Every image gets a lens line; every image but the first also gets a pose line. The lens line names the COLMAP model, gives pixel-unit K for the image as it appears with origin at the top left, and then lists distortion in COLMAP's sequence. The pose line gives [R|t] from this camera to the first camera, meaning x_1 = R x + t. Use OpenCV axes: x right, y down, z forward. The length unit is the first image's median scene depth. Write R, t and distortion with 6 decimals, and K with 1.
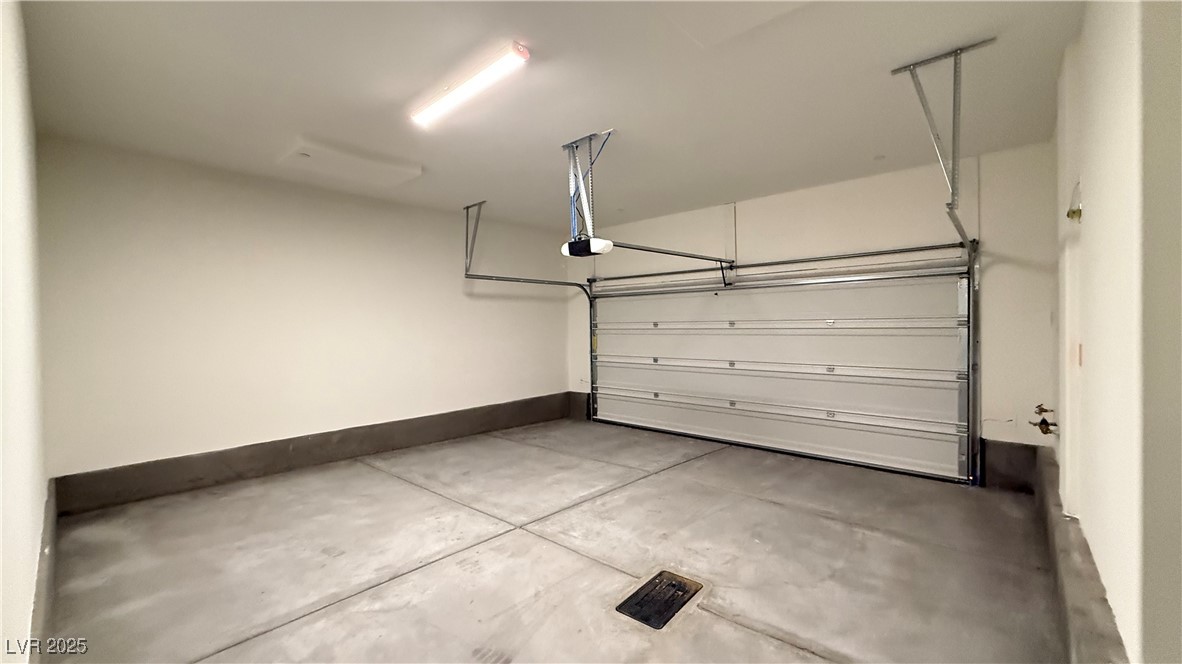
lens RADIAL K [[470.0, 0, 591.4], [0, 470.0, 333.0], [0, 0, 1]] dist [0.001770, -0.000904]
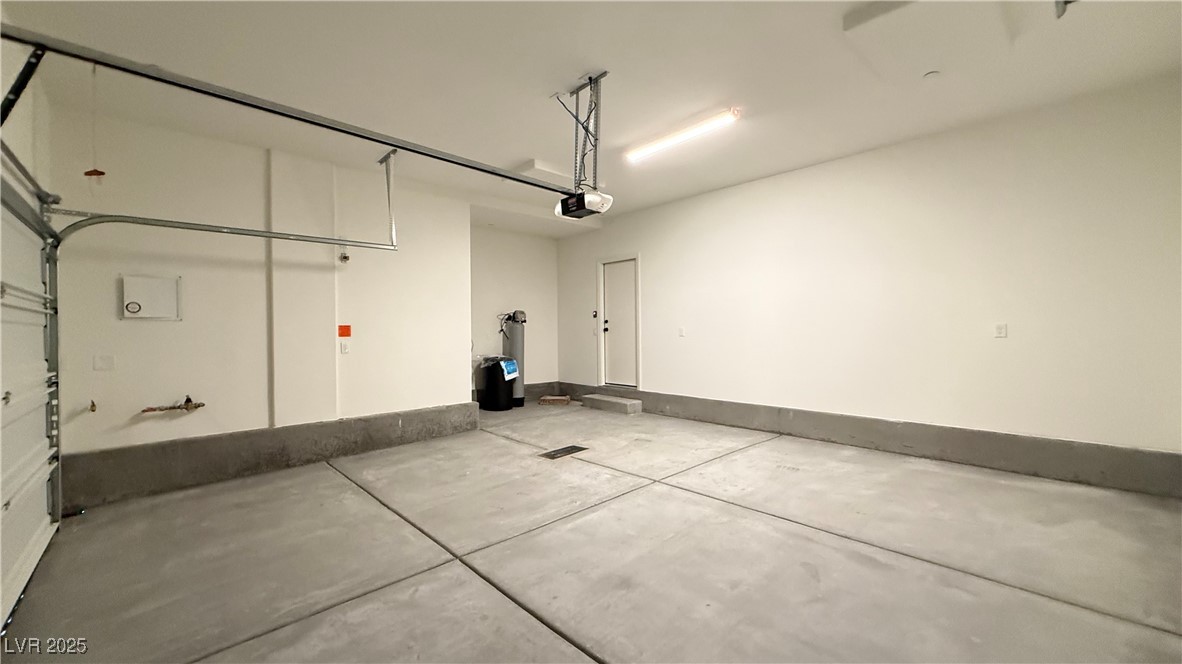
lens RADIAL K [[470.0, 0, 590.3], [0, 470.0, 332.5], [0, 0, 1]] dist [0.001770, -0.000904]
pose [[-0.994928, 0.025276, 0.097361, -0.116746], [0.027396, 0.999414, 0.020502, 0.032912], [-0.096785, 0.023066, -0.995038, 2.138362]]
